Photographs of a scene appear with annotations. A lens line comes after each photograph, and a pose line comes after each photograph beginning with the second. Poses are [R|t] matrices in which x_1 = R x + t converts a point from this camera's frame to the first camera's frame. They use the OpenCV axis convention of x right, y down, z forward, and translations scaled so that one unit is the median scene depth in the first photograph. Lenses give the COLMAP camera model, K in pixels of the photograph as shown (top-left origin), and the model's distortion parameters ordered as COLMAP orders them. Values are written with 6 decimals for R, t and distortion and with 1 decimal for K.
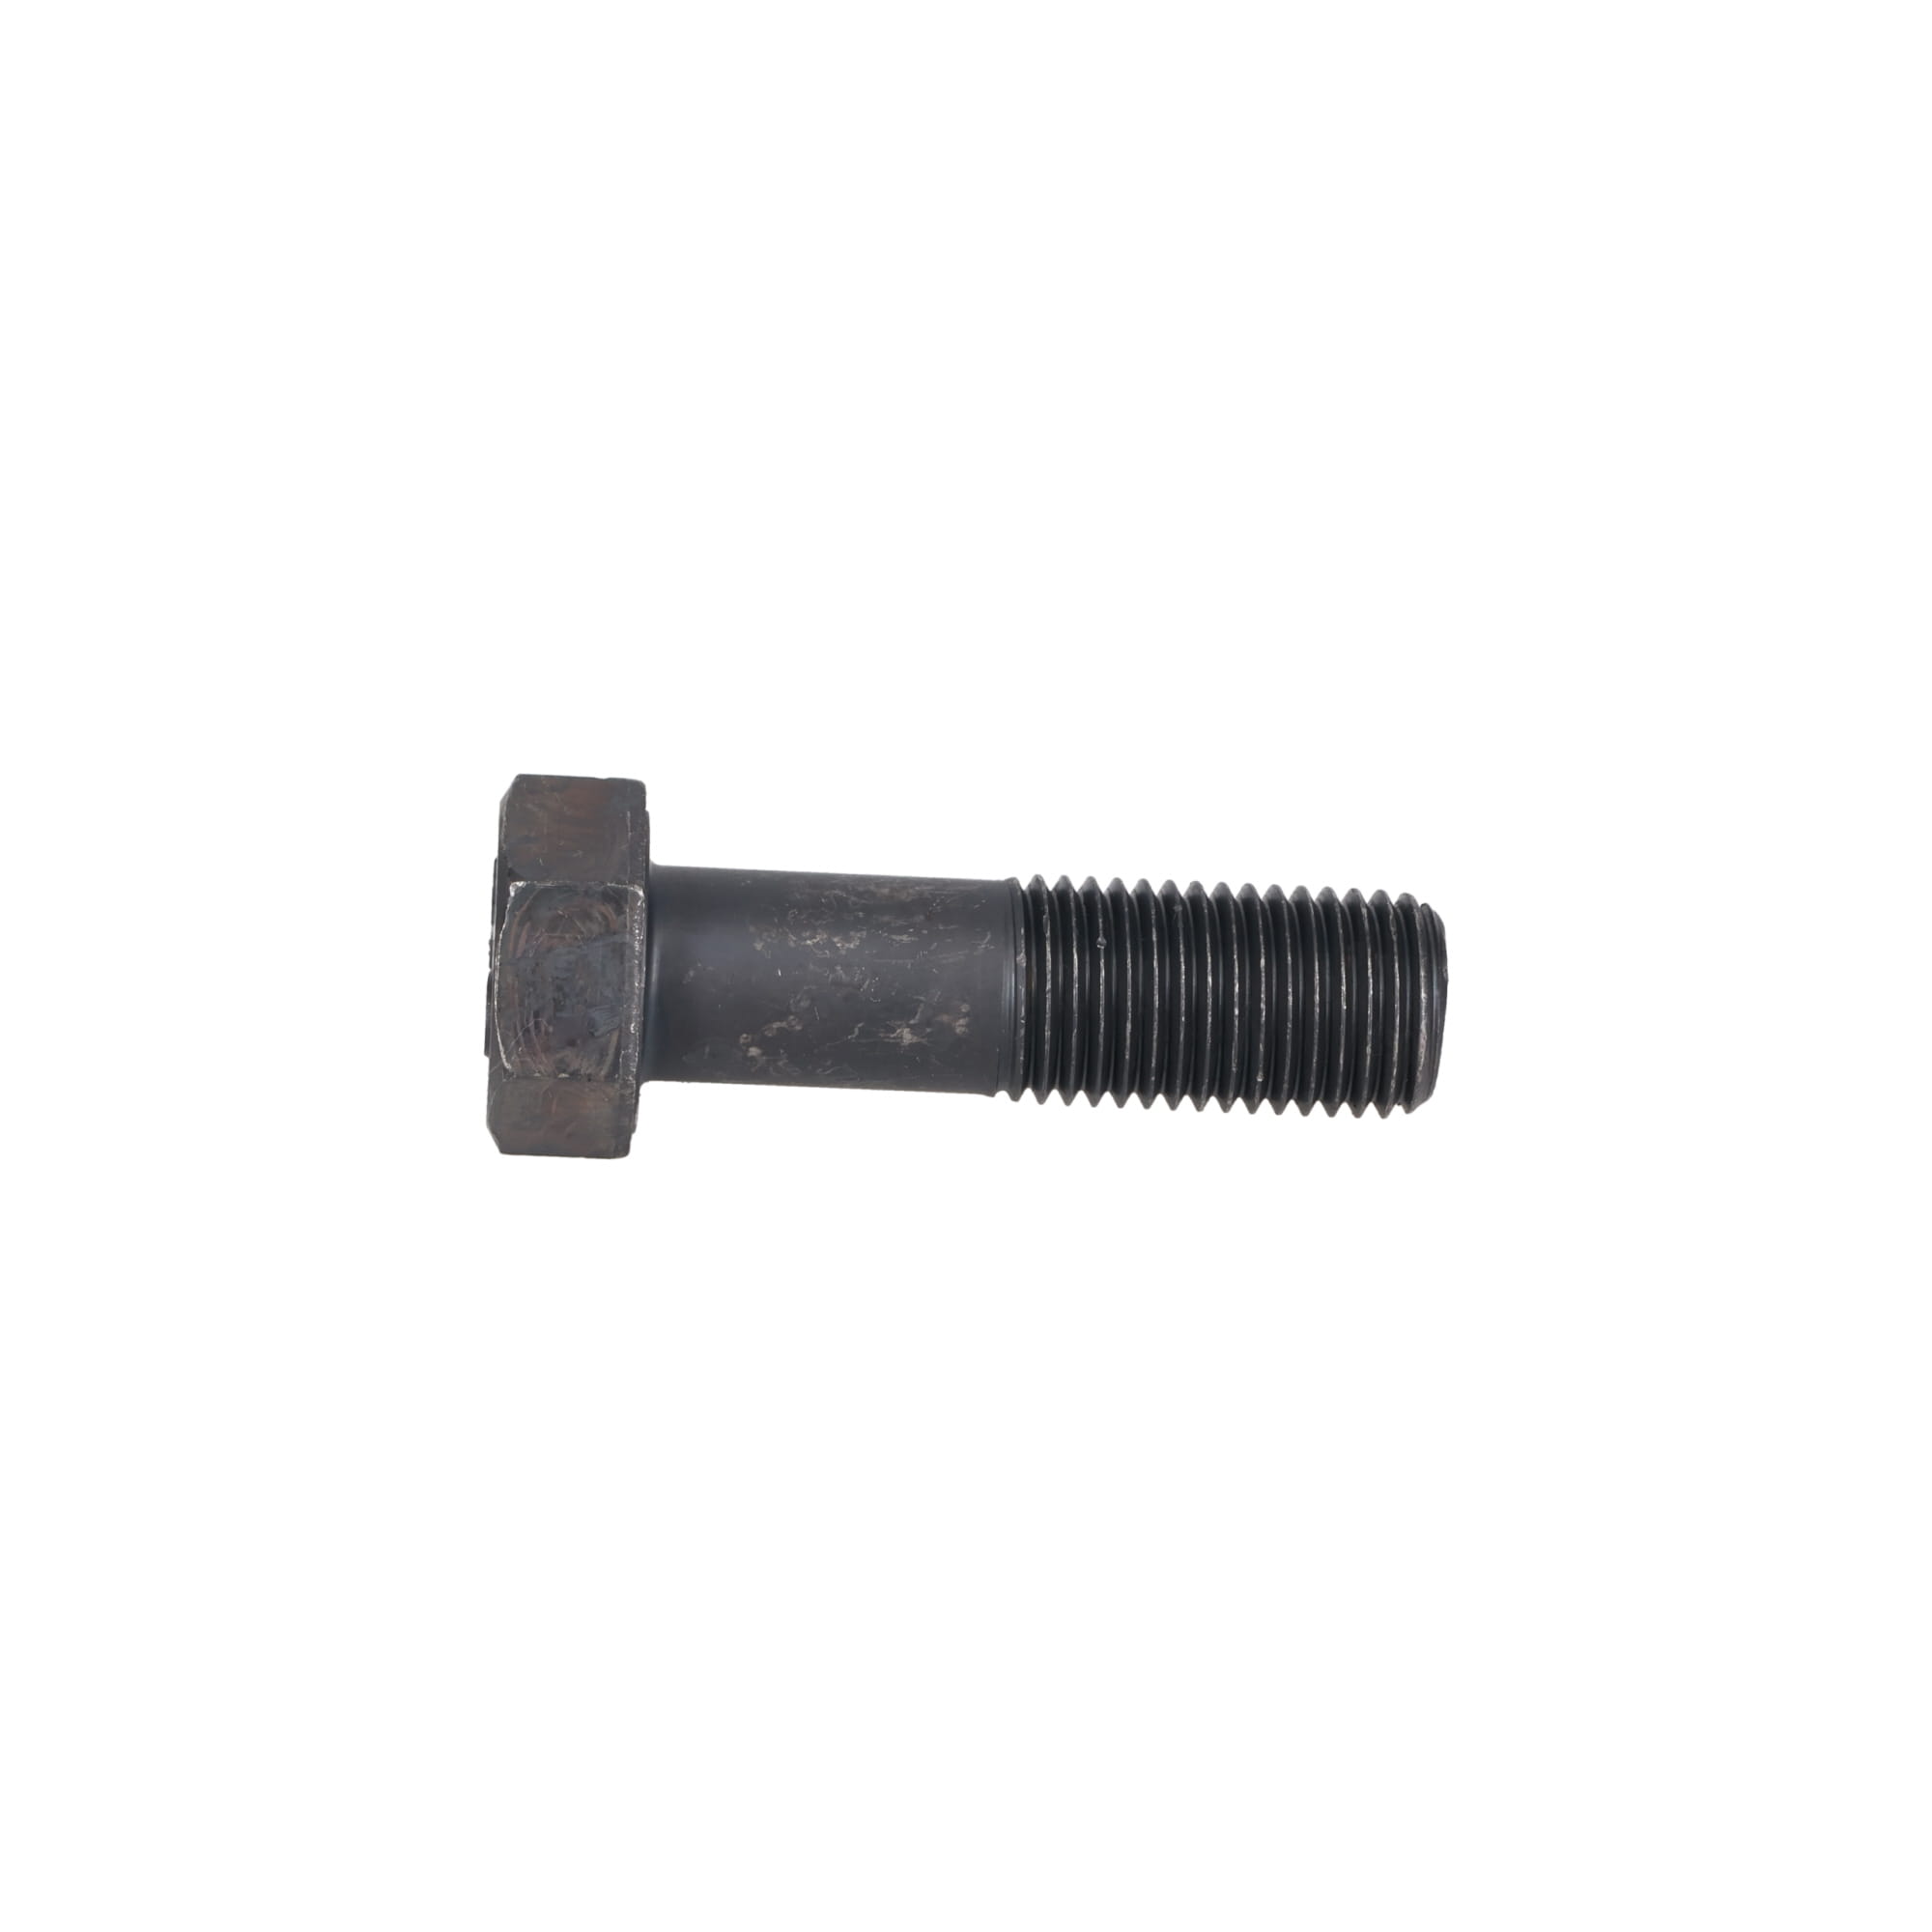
lens RADIAL K [[7398.4, 0, 966.0], [0, 7398.4, 966.0], [0, 0, 1]] dist [0.030766, 0.019920]
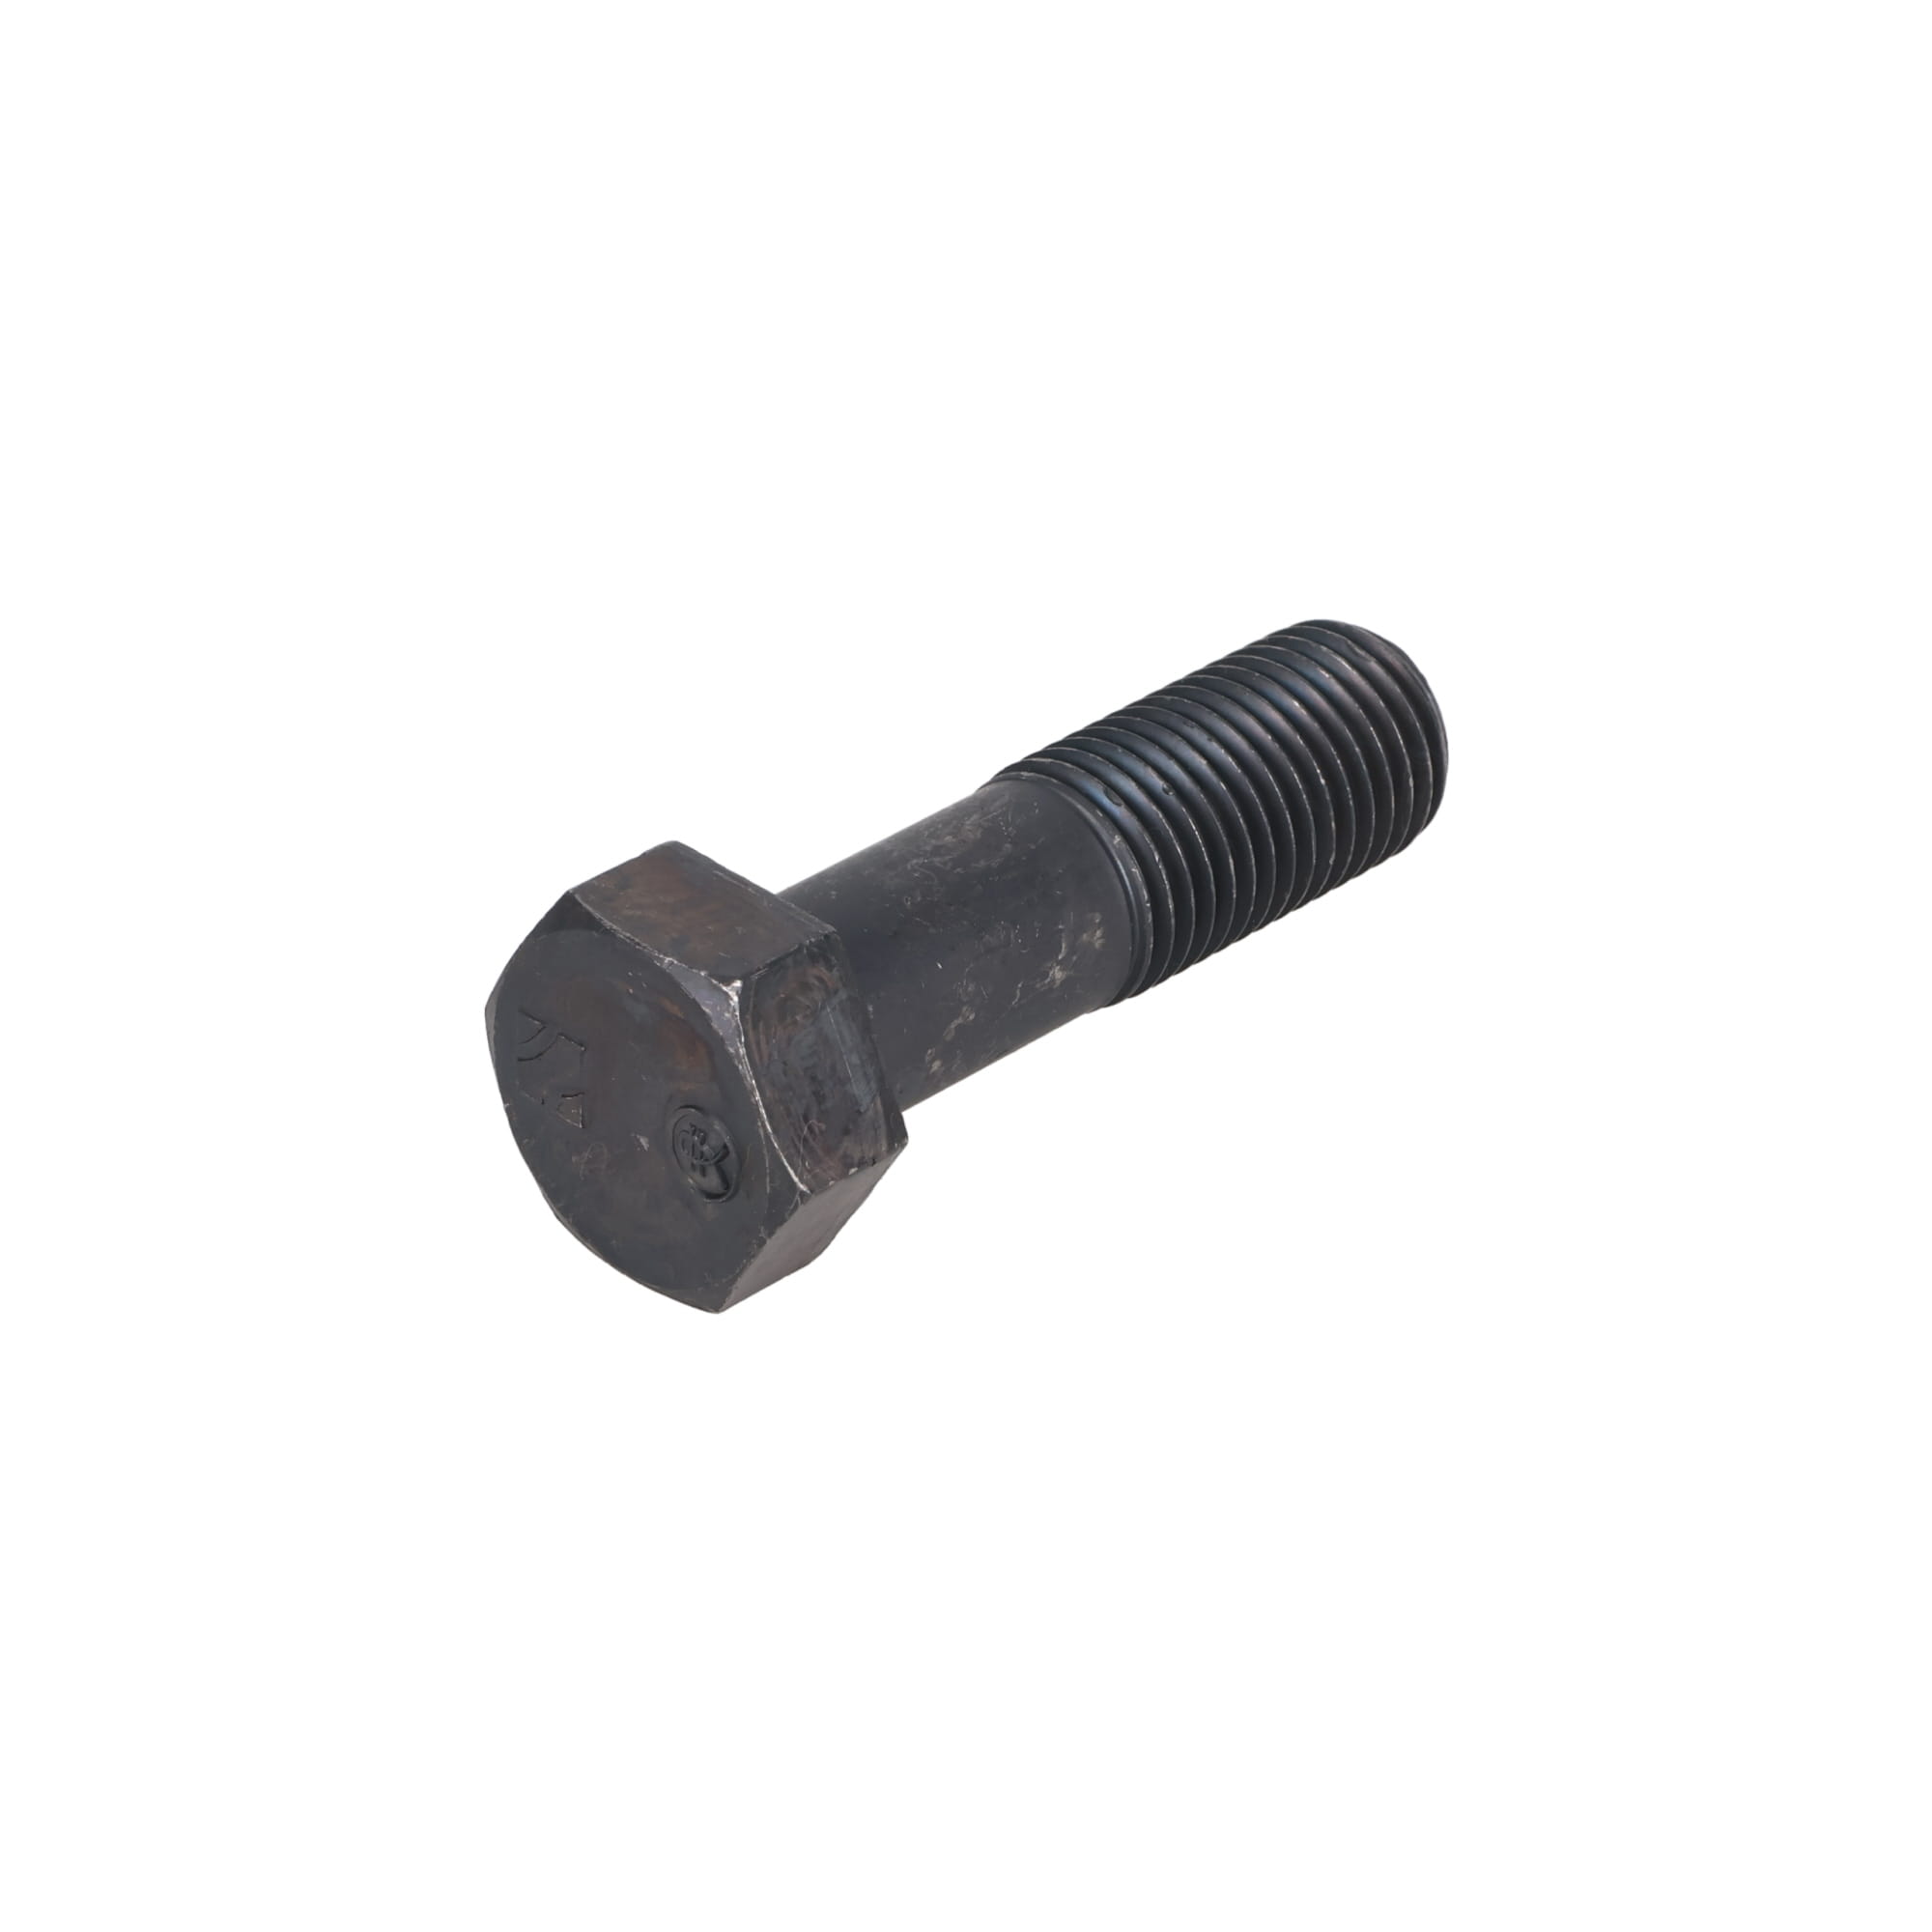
lens RADIAL K [[7398.4, 0, 966.0], [0, 7398.4, 966.0], [0, 0, 1]] dist [0.030766, 0.019920]
pose [[0.707079, -0.410888, 0.575509, -0.522032], [0.401408, 0.903248, 0.151703, -0.129336], [-0.582161, 0.123748, 0.803601, 0.310664]]
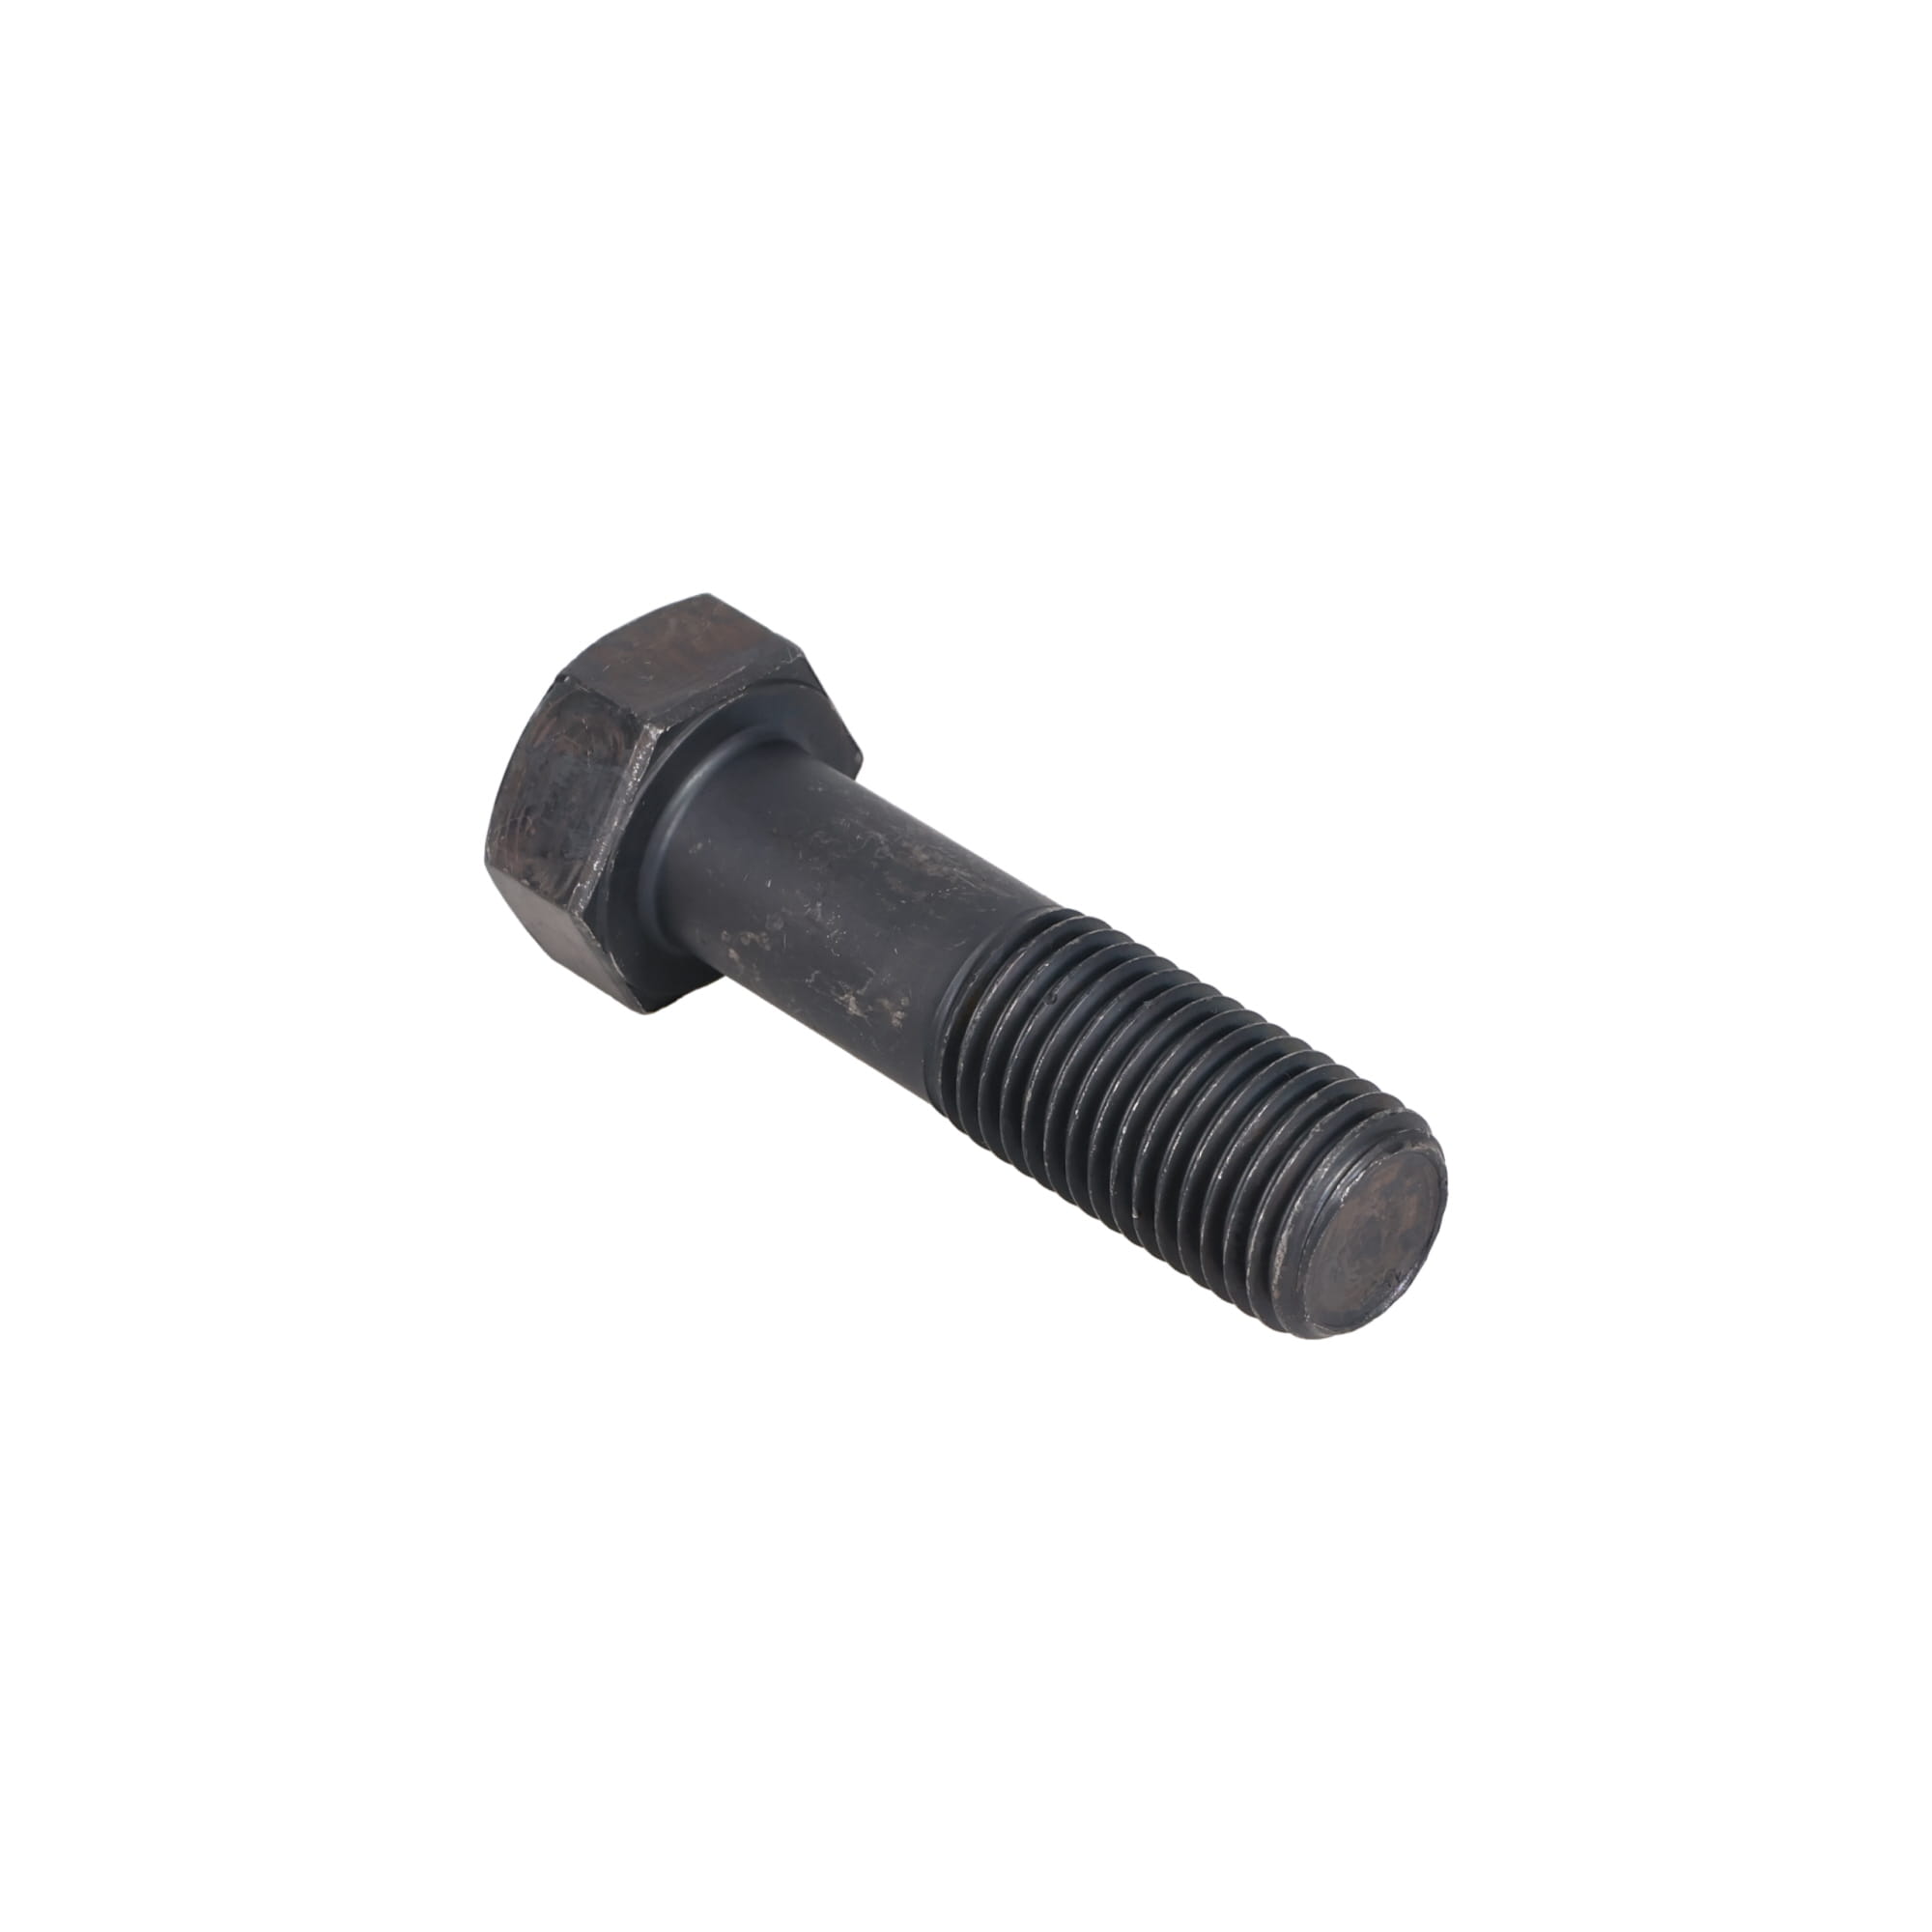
lens RADIAL K [[7398.4, 0, 966.0], [0, 7398.4, 966.0], [0, 0, 1]] dist [0.030766, 0.019920]
pose [[0.714397, 0.400234, -0.573978, 0.529826], [-0.407529, 0.904779, 0.123674, -0.114726], [0.568821, 0.145560, 0.809478, 0.272111]]
